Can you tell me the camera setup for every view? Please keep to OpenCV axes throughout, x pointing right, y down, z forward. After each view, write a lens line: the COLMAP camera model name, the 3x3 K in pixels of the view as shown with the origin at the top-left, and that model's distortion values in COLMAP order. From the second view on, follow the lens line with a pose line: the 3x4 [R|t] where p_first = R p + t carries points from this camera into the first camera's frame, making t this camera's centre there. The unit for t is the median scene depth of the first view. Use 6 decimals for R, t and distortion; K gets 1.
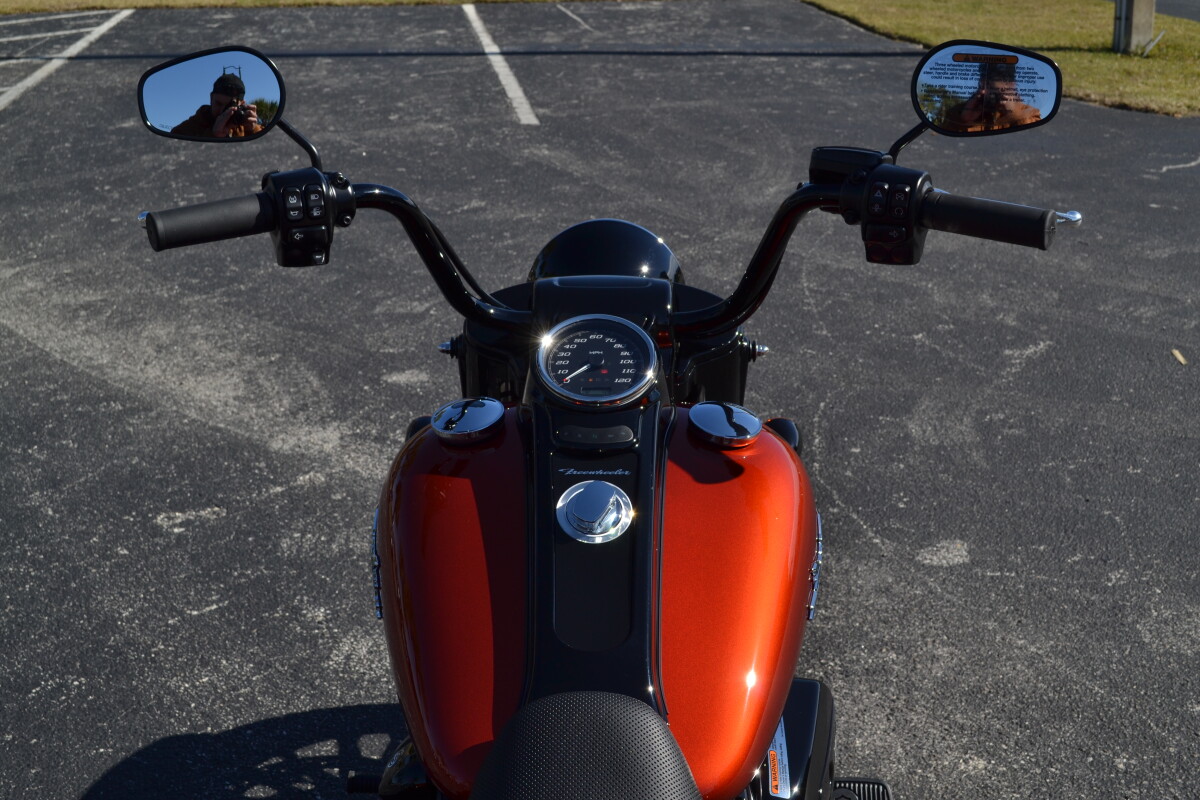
lens RADIAL K [[1531.2, 0, 599.9], [0, 1531.2, 399.8], [0, 0, 1]] dist [-0.039976, 0.000000]
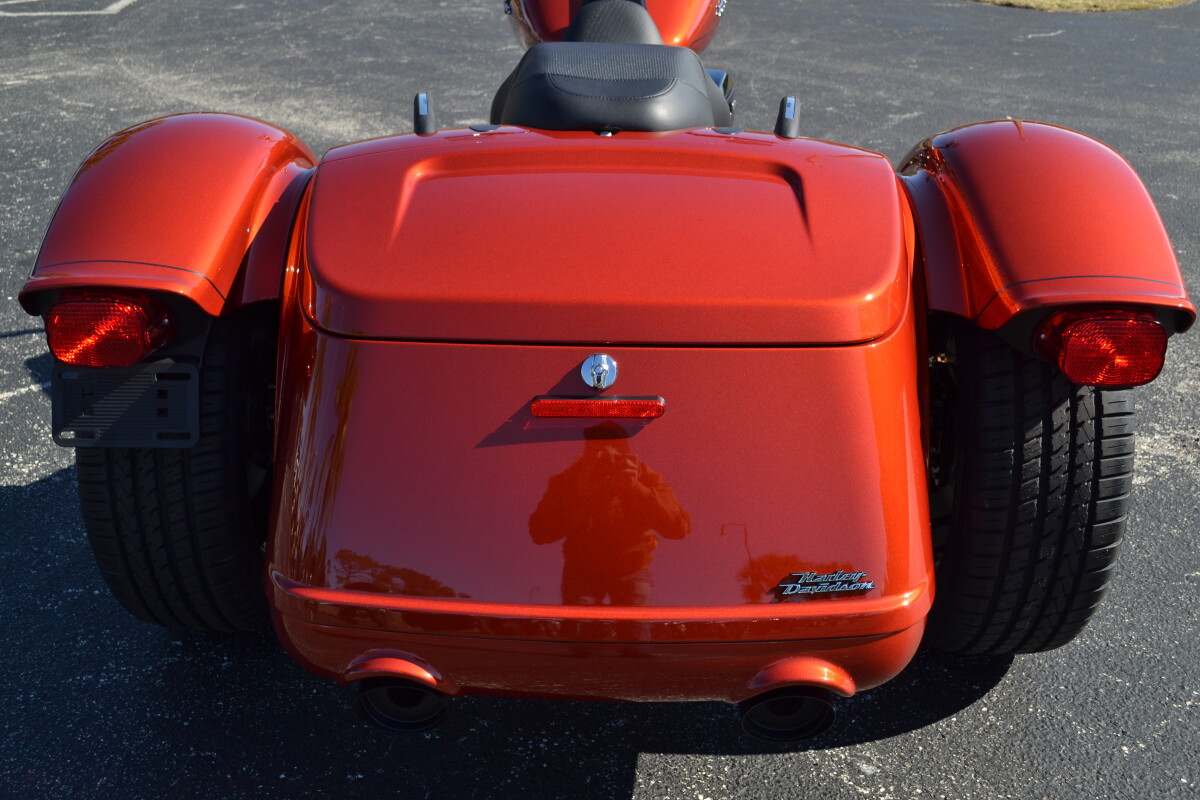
lens RADIAL K [[1342.8, 0, 598.6], [0, 1342.8, 398.9], [0, 0, 1]] dist [-0.053722, 0.000000]
pose [[0.999980, 0.005508, 0.002986, -0.008135], [-0.005622, 0.999192, 0.039804, 0.179243], [-0.002764, -0.039820, 0.999203, -0.249756]]
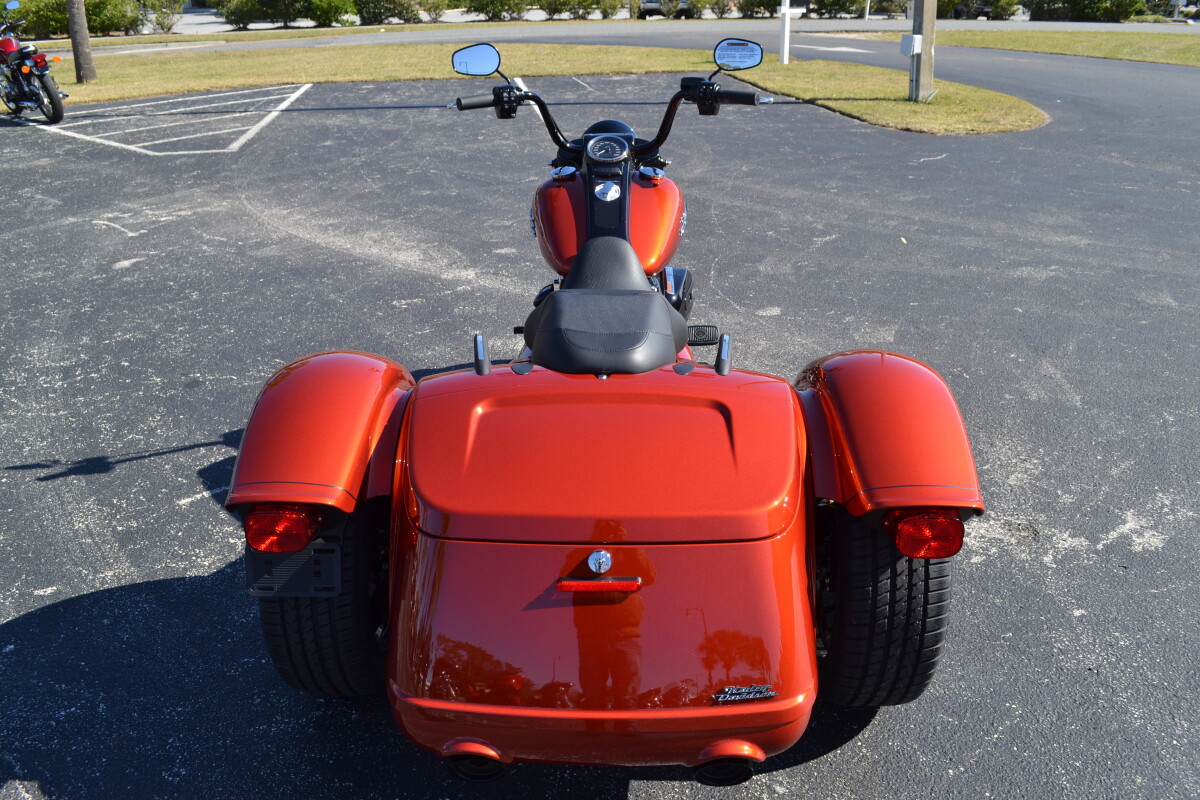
lens RADIAL K [[1046.9, 0, 594.6], [0, 1046.9, 401.5], [0, 0, 1]] dist [-0.081143, 0.005852]
pose [[0.999949, -0.008992, -0.004659, -0.006742], [0.009166, 0.999210, 0.038668, 0.116713], [0.004308, -0.038709, 0.999241, -0.311906]]
